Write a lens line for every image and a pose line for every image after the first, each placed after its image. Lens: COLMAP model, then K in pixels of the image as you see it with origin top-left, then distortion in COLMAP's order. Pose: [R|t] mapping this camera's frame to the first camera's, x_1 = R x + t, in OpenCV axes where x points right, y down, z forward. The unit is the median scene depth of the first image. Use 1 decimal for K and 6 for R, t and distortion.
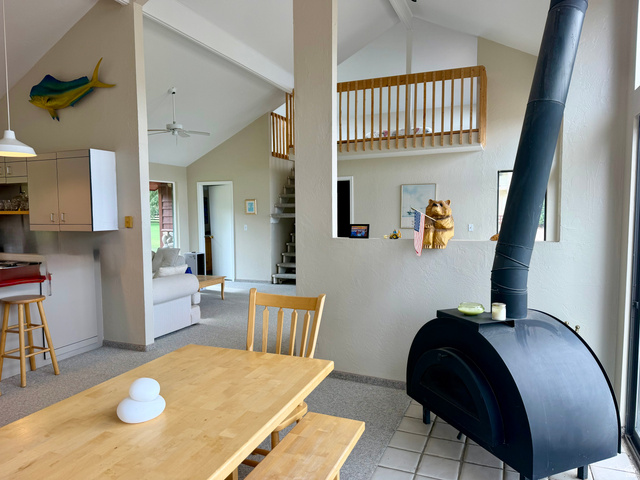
lens RADIAL K [[449.1, 0, 322.7], [0, 449.1, 243.7], [0, 0, 1]] dist [0.071064, -0.107784]
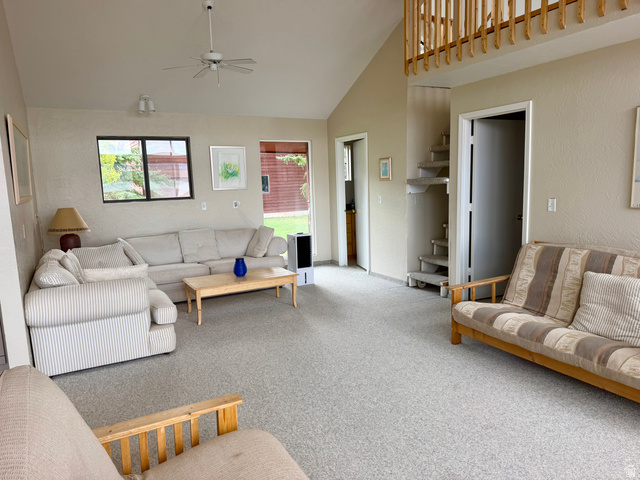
lens RADIAL K [[449.1, 0, 322.7], [0, 449.1, 243.7], [0, 0, 1]] dist [0.071064, -0.107784]
pose [[0.776916, 0.069690, -0.625736, 0.197681], [-0.016056, 0.995725, 0.090960, -0.030733], [0.629400, -0.060622, 0.774714, 0.416389]]
